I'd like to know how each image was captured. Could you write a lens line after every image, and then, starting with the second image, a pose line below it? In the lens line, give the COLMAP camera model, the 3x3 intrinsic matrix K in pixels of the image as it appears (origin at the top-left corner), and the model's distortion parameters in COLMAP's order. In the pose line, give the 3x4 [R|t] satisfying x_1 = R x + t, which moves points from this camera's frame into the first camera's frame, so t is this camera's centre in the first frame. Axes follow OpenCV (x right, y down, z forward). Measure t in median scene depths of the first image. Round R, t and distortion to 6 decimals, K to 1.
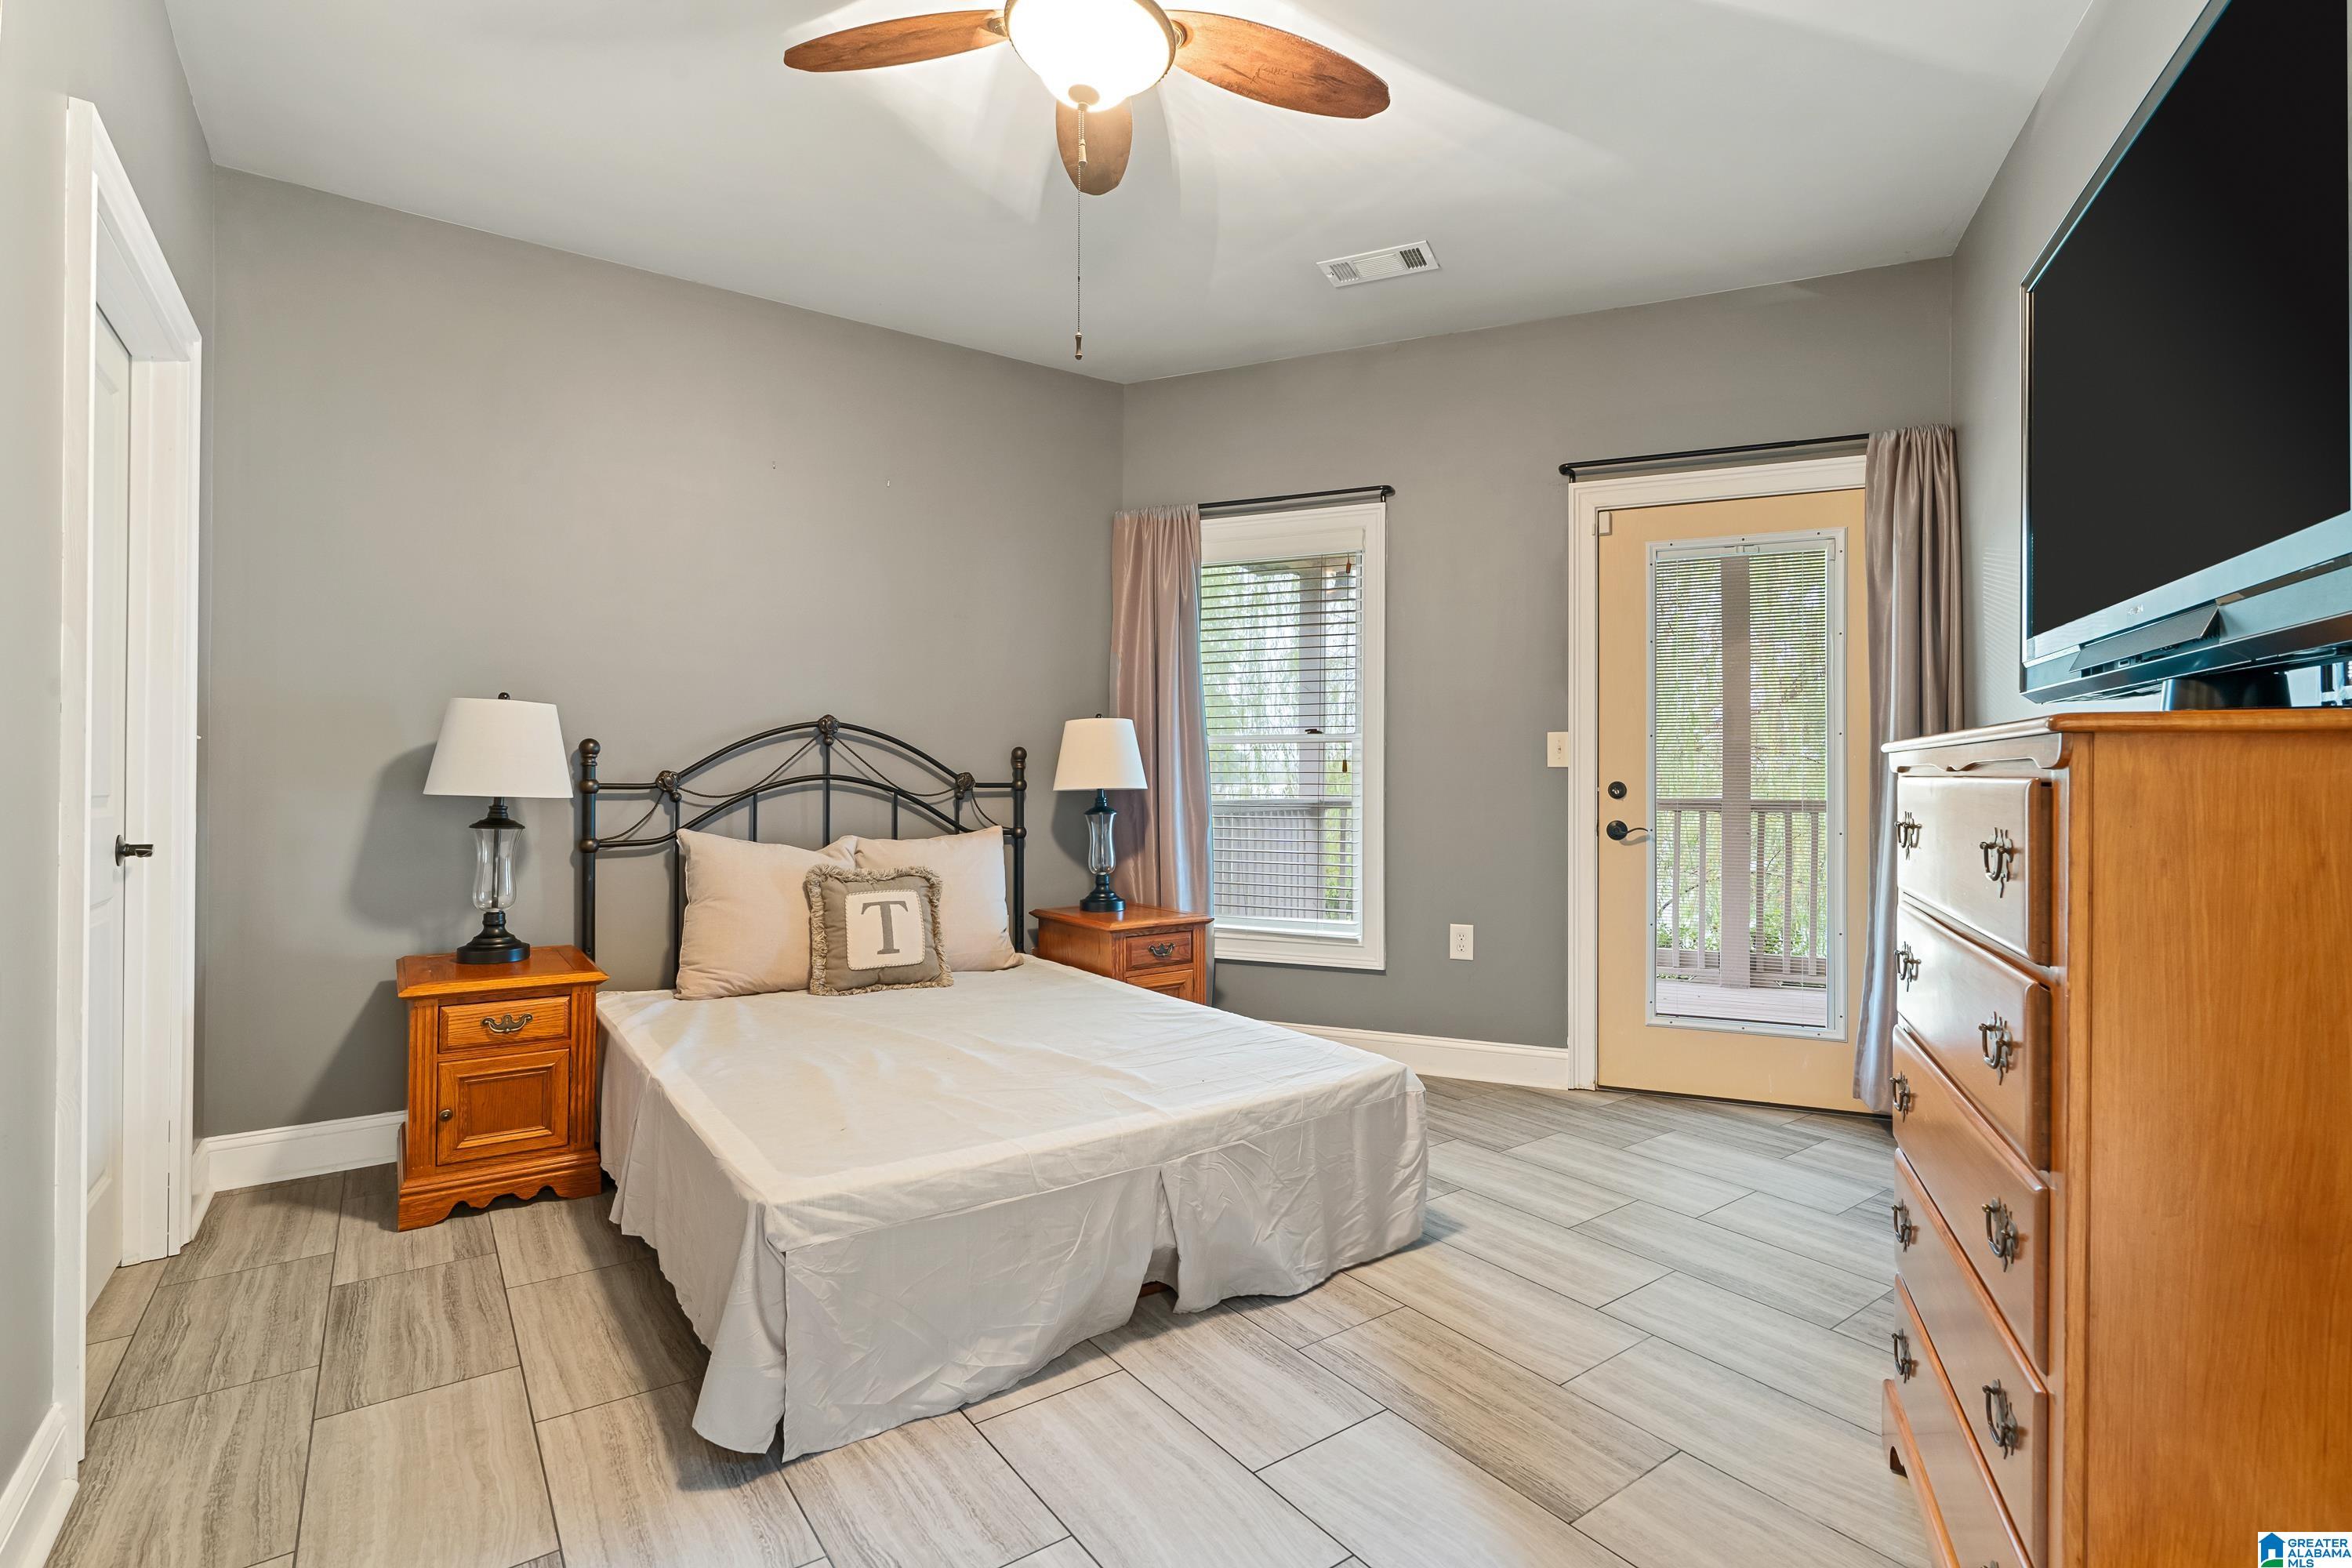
lens RADIAL K [[1130.2, 0, 1195.9], [0, 1130.2, 783.8], [0, 0, 1]] dist [-0.004587, -0.000596]
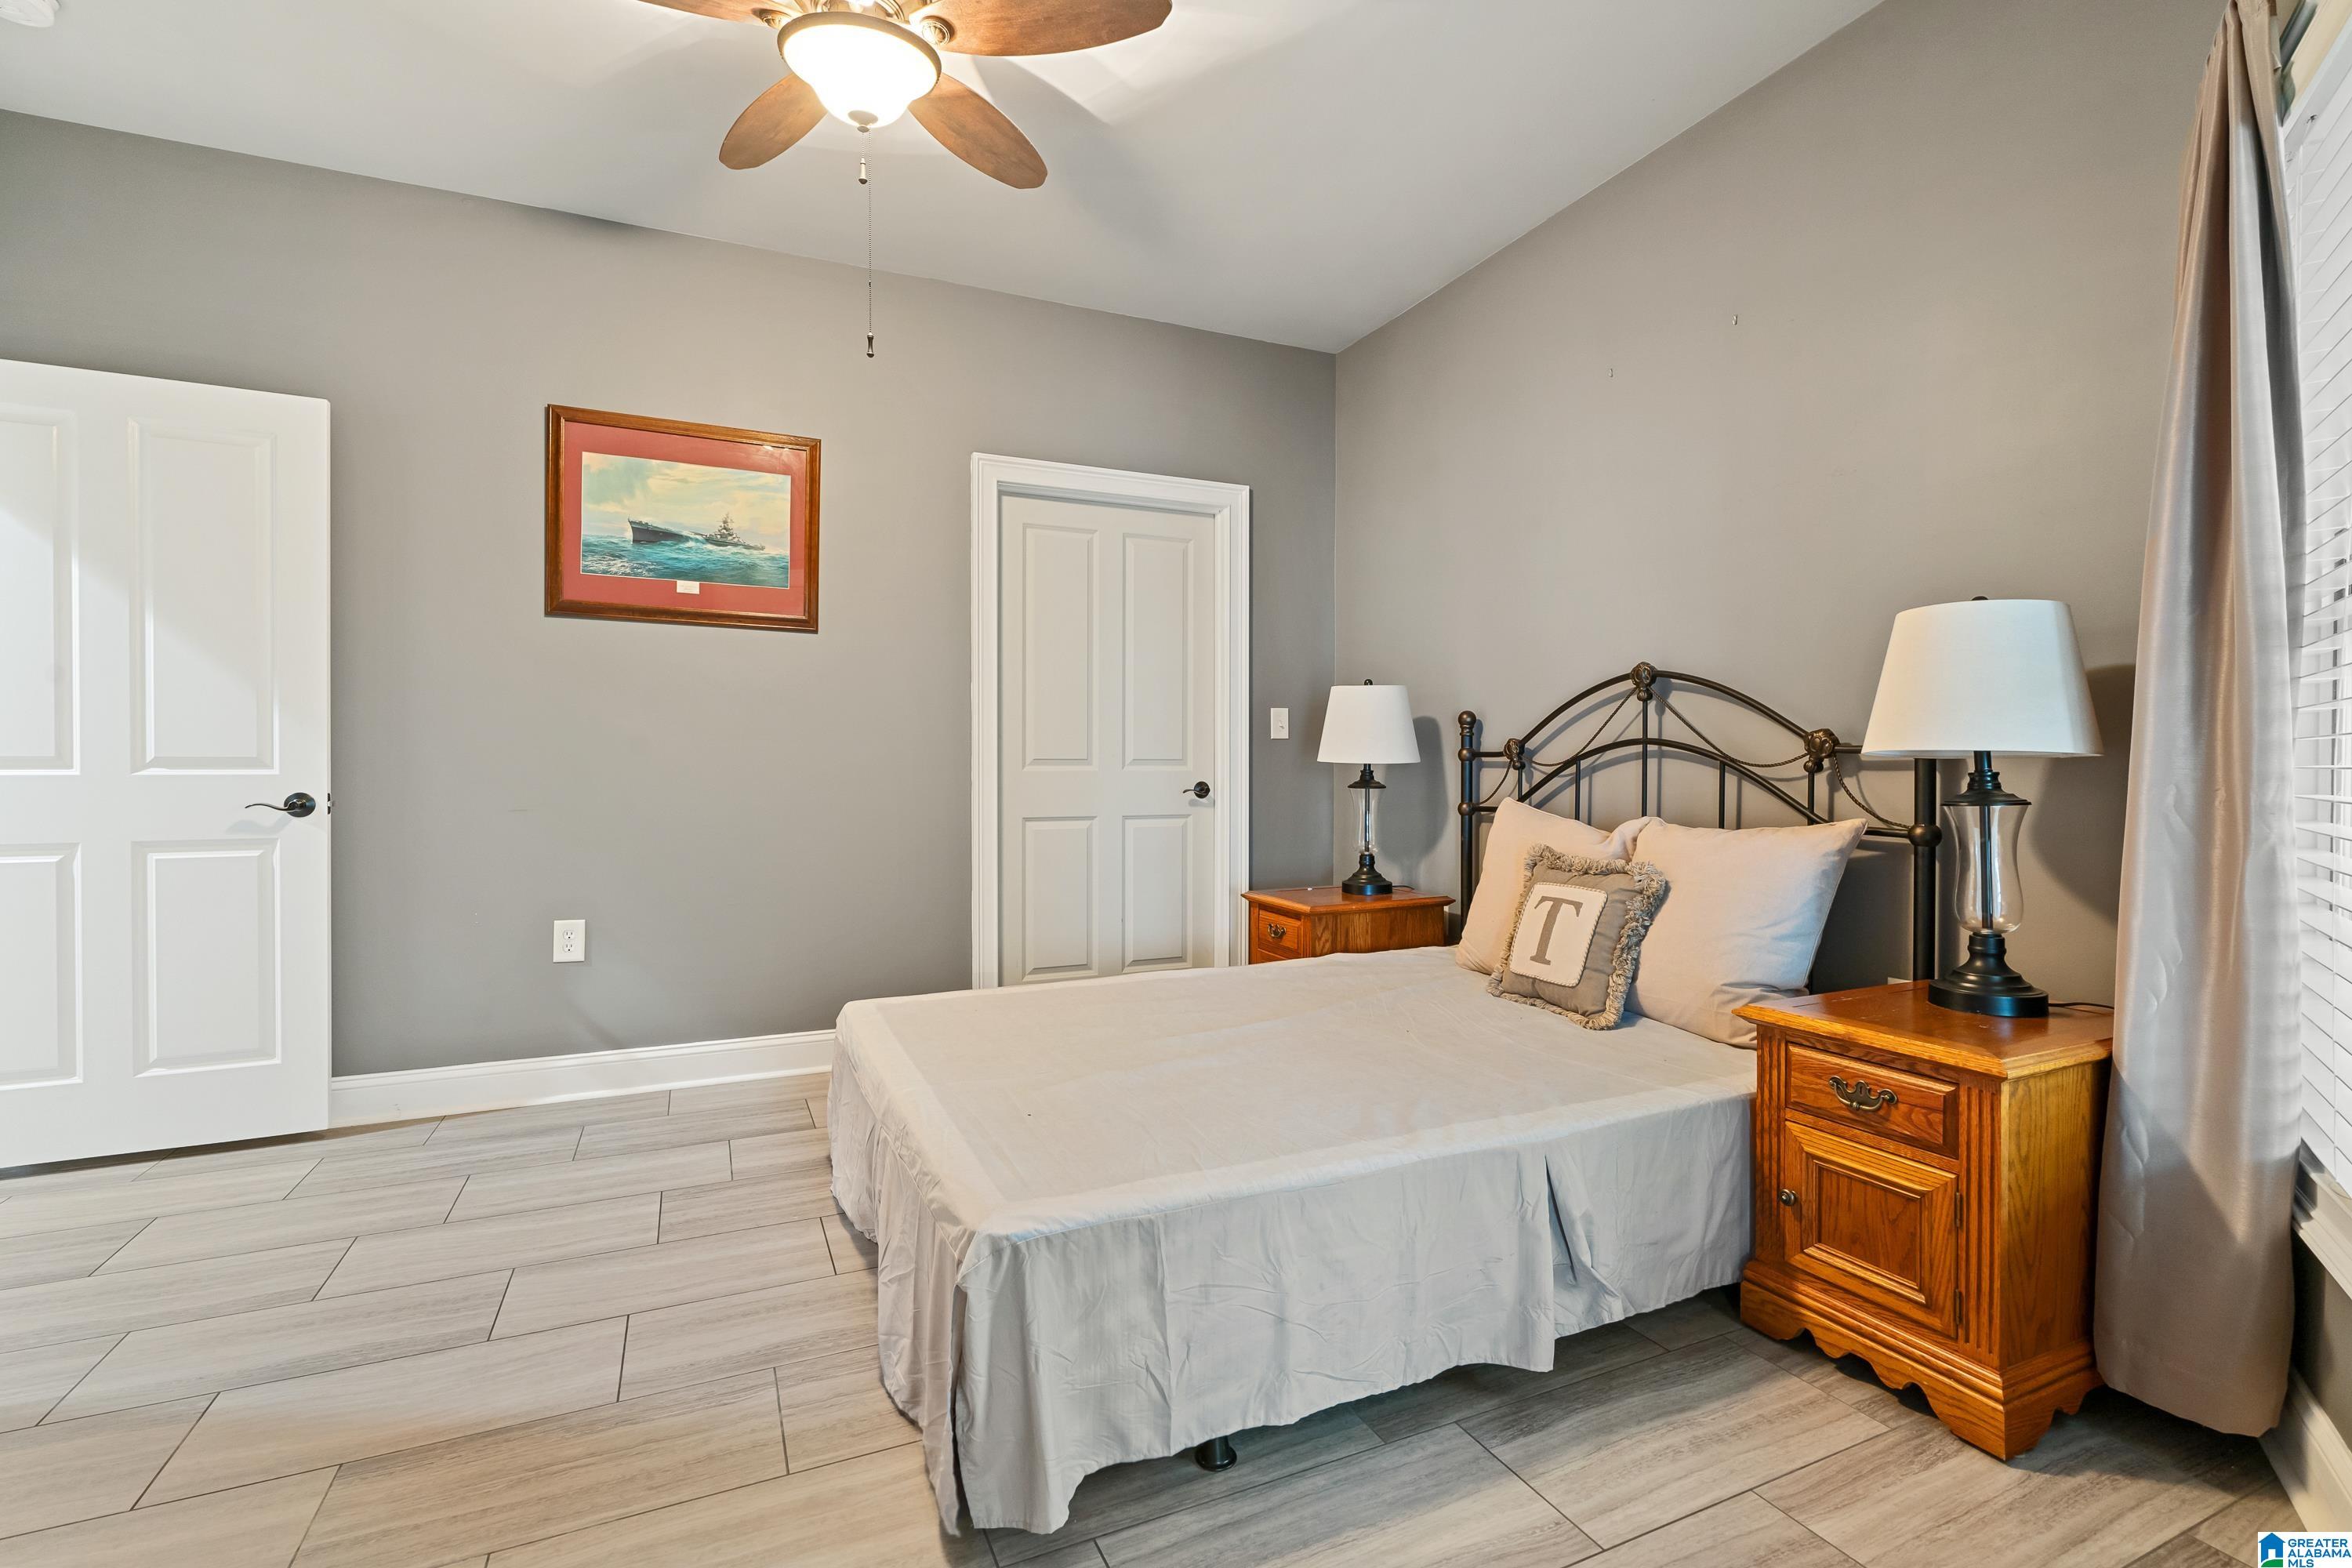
lens RADIAL K [[1085.8, 0, 1181.5], [0, 1085.8, 796.2], [0, 0, 1]] dist [-0.004953, 0.000597]
pose [[-0.220816, 0.023639, -0.975029, 0.545725], [-0.005256, 0.999663, 0.025427, 0.016910], [0.975301, 0.010739, -0.220617, 0.969549]]
